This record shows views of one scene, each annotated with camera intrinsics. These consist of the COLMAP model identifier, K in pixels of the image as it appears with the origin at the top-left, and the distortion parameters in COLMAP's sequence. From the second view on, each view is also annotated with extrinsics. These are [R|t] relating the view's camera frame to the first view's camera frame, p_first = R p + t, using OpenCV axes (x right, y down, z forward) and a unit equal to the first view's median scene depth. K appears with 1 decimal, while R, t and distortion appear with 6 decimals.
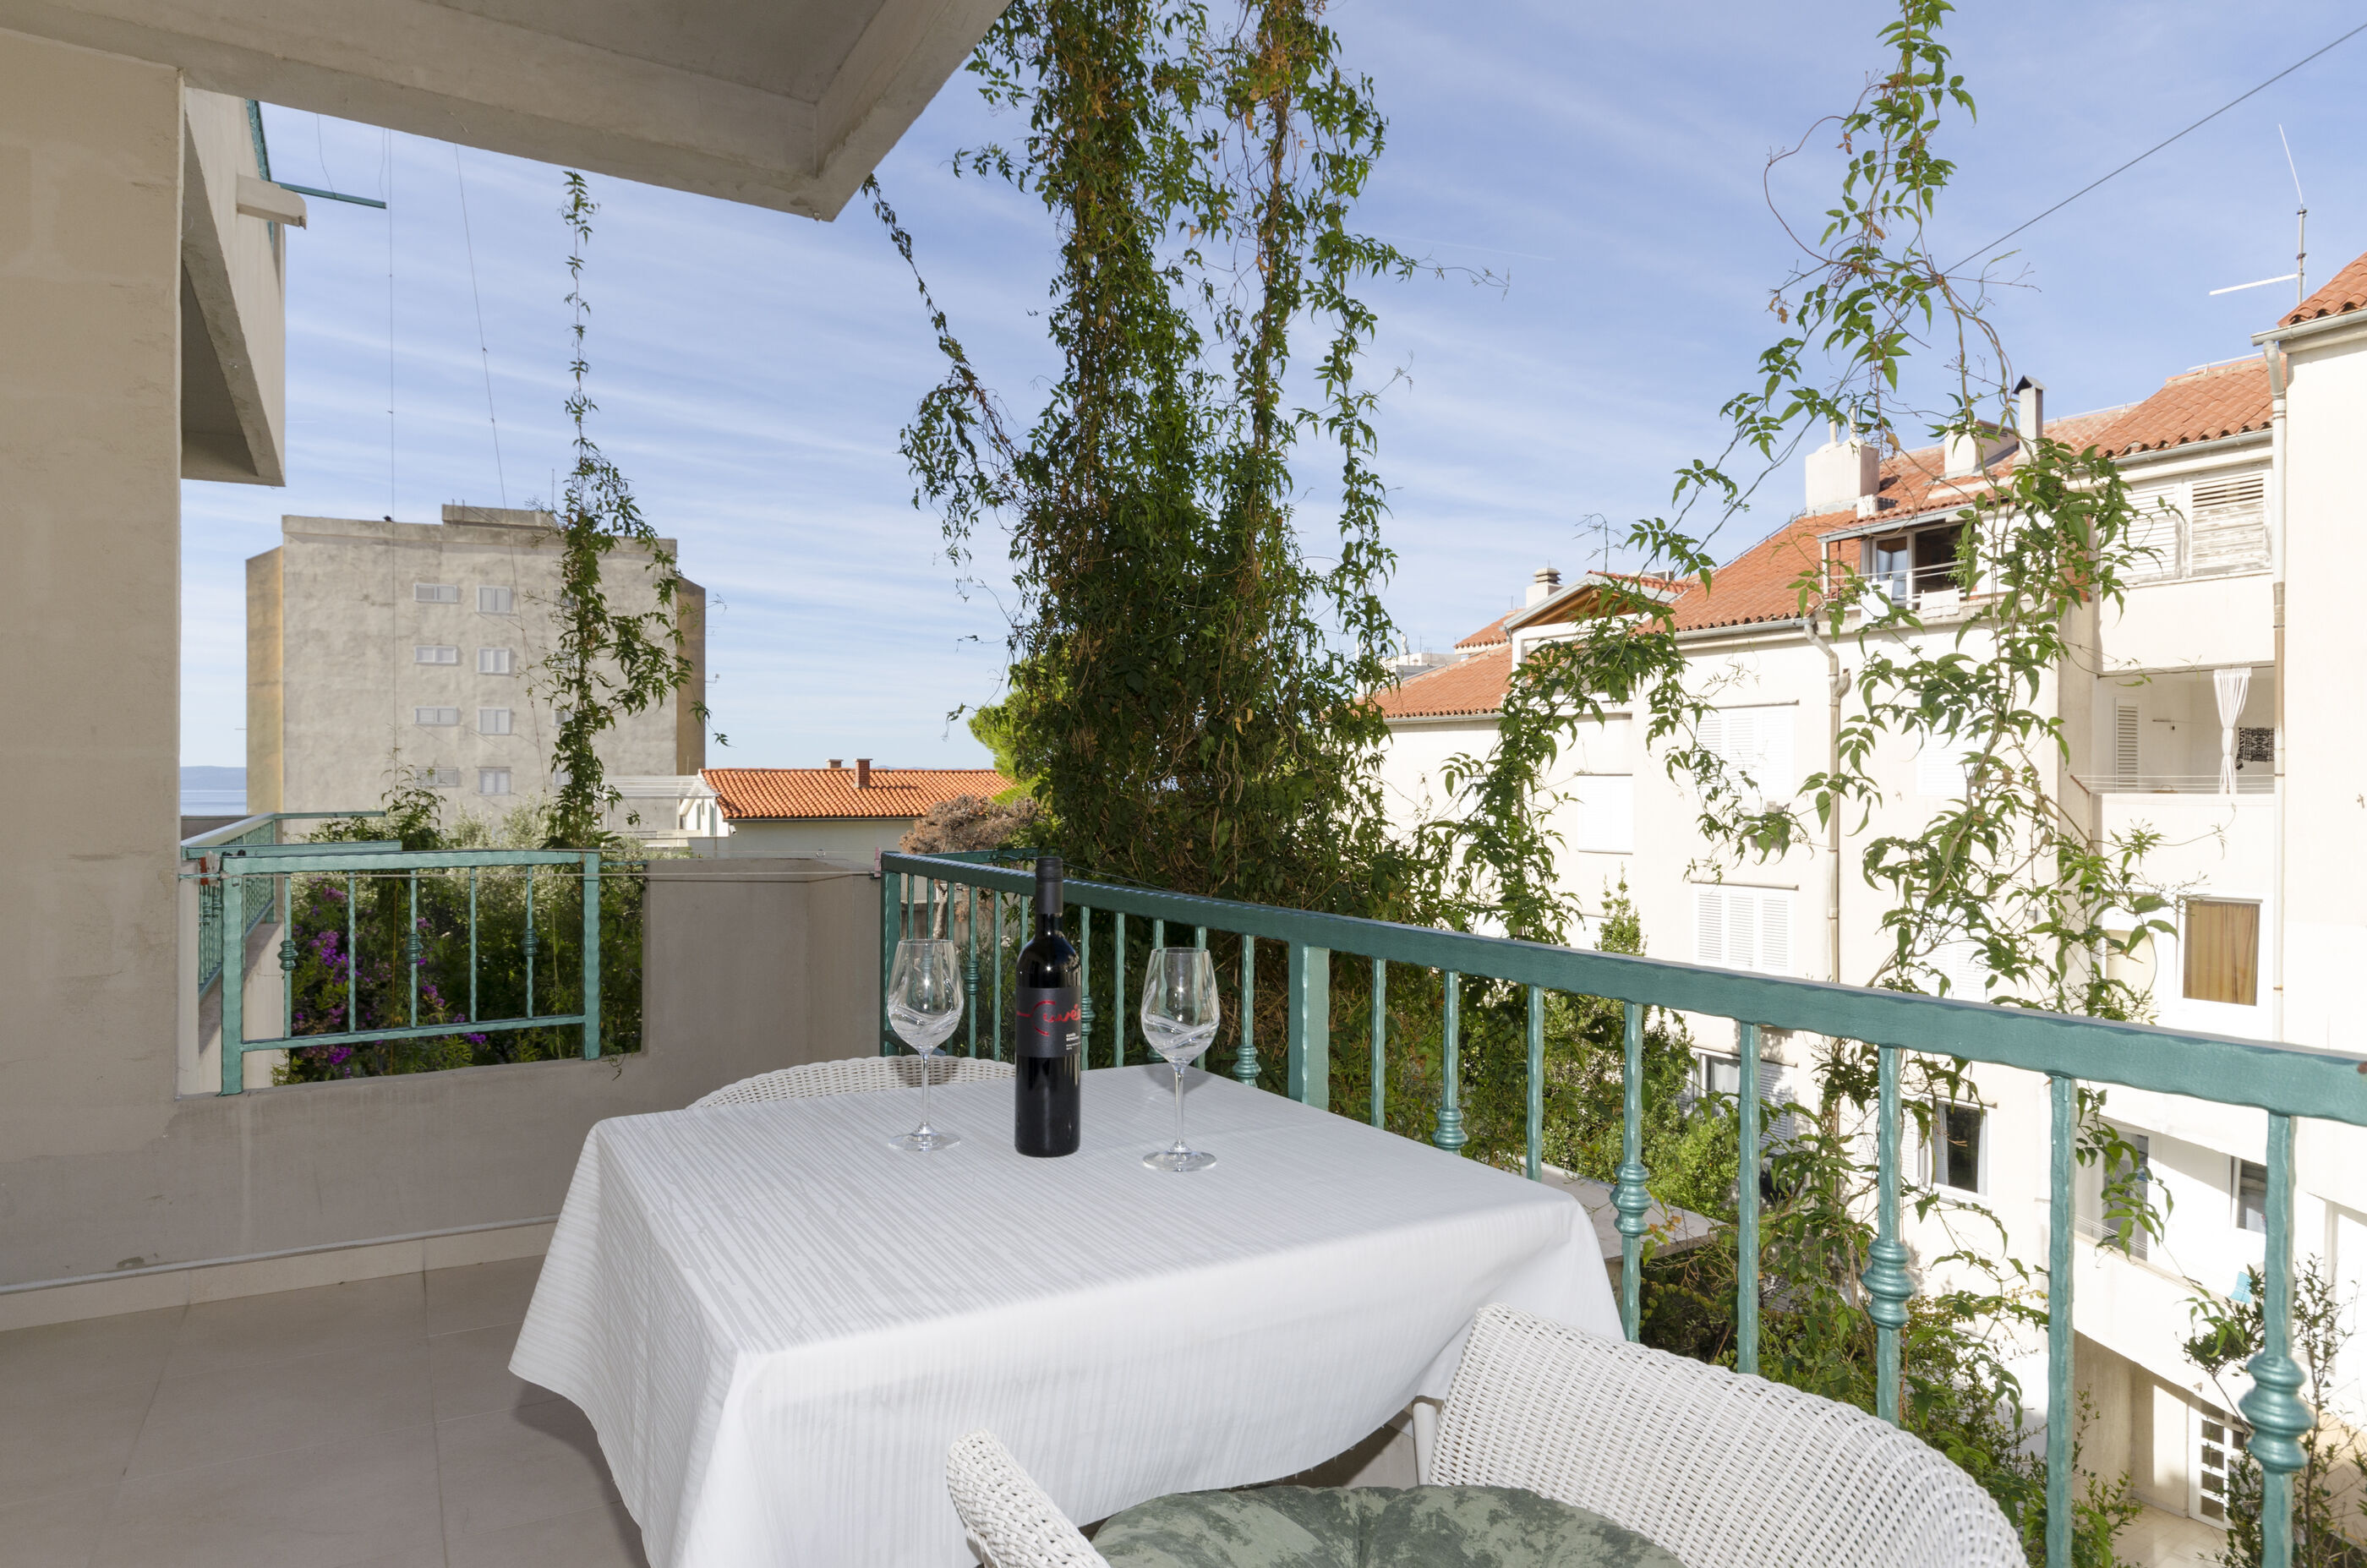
lens RADIAL K [[1402.7, 0, 1183.5], [0, 1402.7, 784.0], [0, 0, 1]] dist [0.000673, 0.000881]
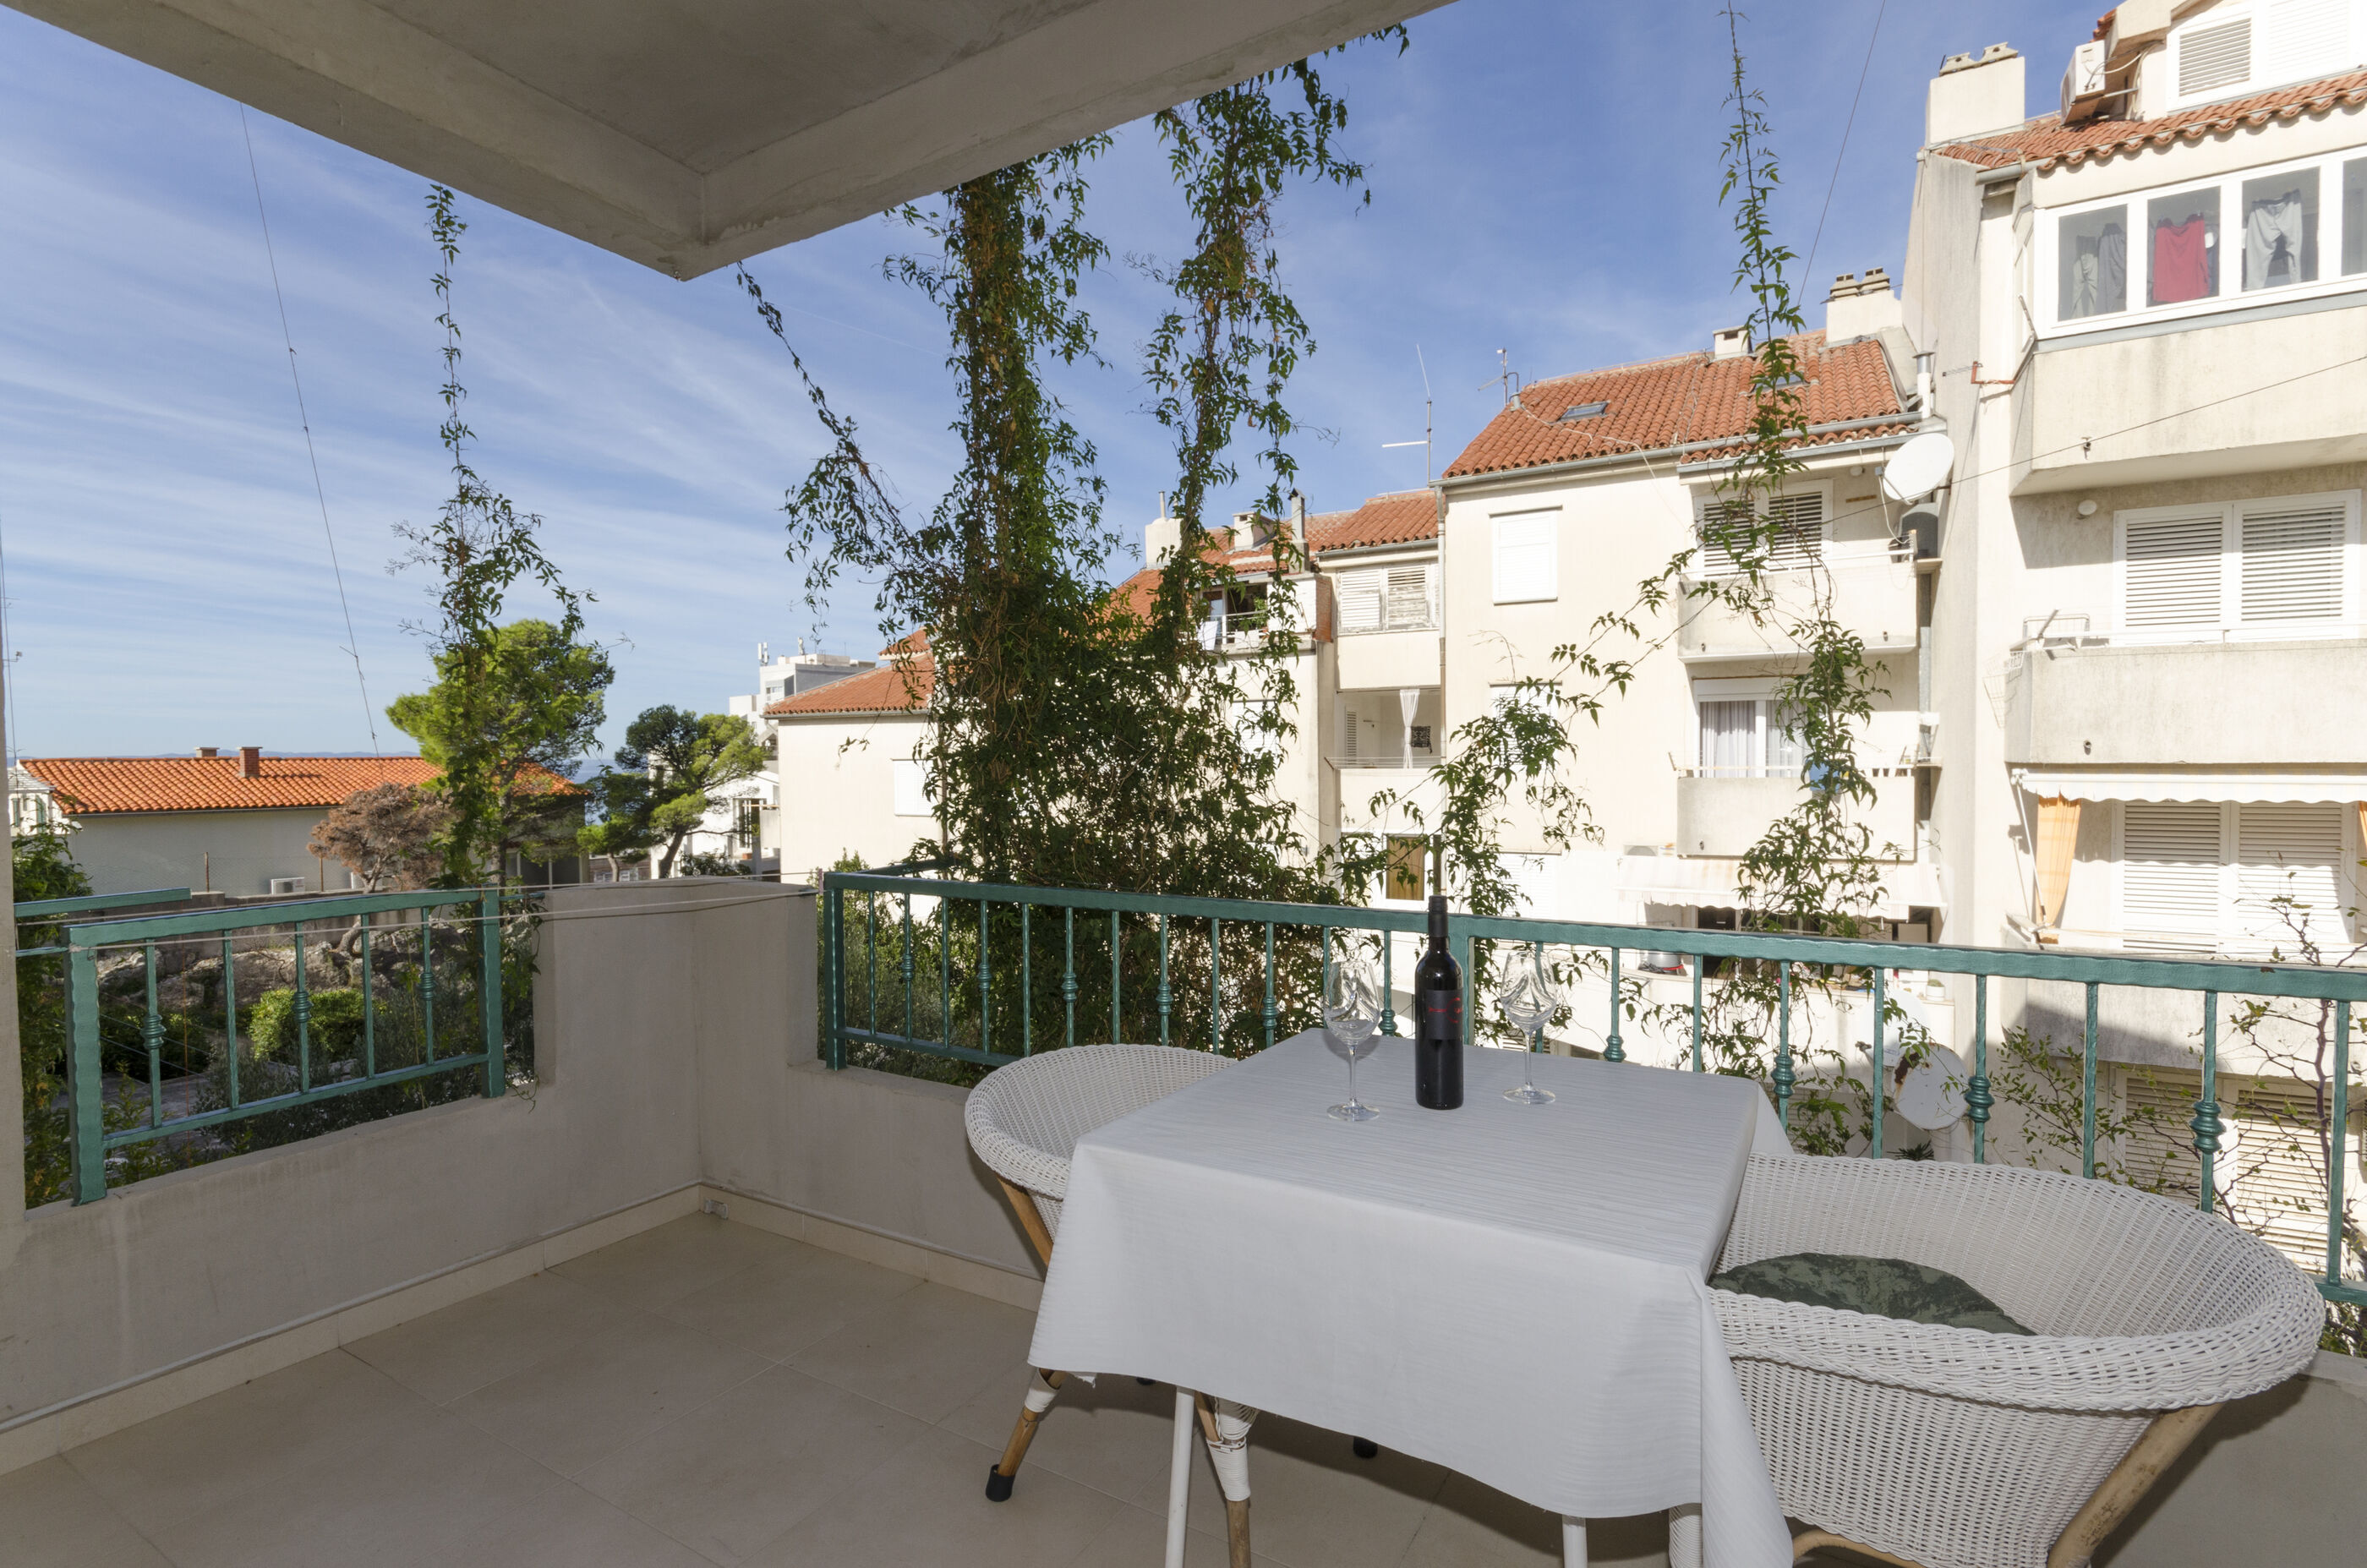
lens RADIAL K [[1128.7, 0, 1183.5], [0, 1128.7, 784.0], [0, 0, 1]] dist [0.001656, -0.004919]
pose [[0.869029, -0.021810, 0.494280, -0.121604], [0.010415, 0.999613, 0.025798, -0.012763], [-0.494651, -0.017271, 0.868920, 0.021018]]
